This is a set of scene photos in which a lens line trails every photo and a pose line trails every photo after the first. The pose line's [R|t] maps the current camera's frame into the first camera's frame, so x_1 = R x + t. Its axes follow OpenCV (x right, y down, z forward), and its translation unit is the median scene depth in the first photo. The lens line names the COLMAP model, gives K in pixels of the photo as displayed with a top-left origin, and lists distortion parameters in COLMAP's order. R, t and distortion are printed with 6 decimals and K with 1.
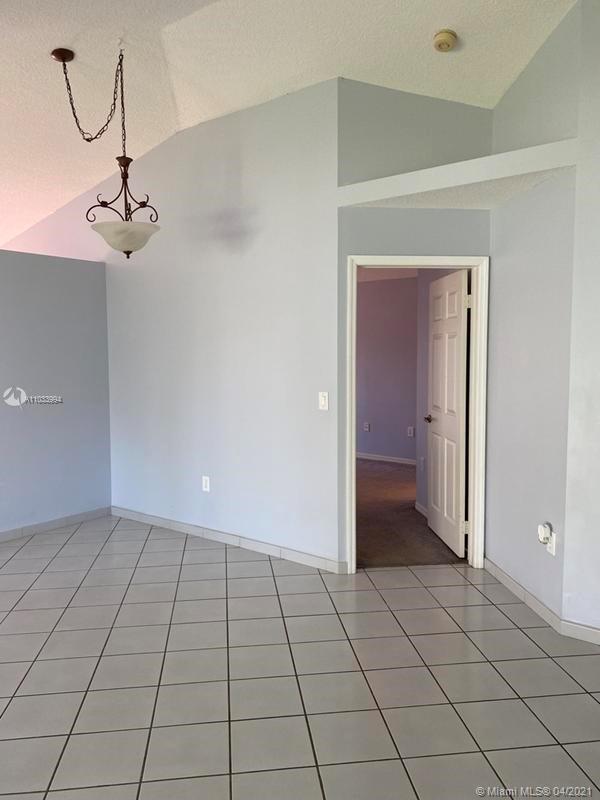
lens RADIAL K [[610.7, 0, 293.1], [0, 610.7, 401.8], [0, 0, 1]] dist [0.025767, -0.003934]
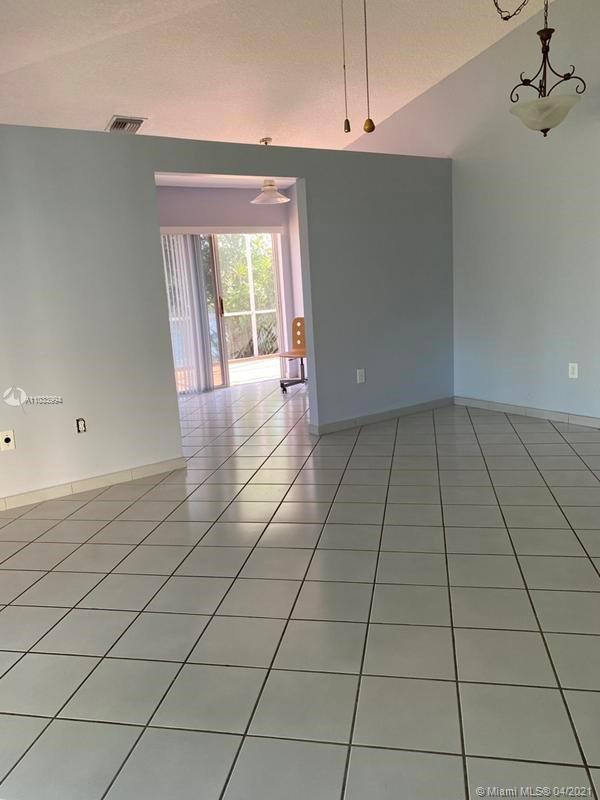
lens RADIAL K [[610.7, 0, 293.1], [0, 610.7, 401.8], [0, 0, 1]] dist [0.025767, -0.003934]
pose [[0.950189, 0.013043, -0.311401, -0.266554], [0.024803, 0.992791, 0.117265, 0.054981], [0.310686, -0.119148, 0.943015, -0.108091]]
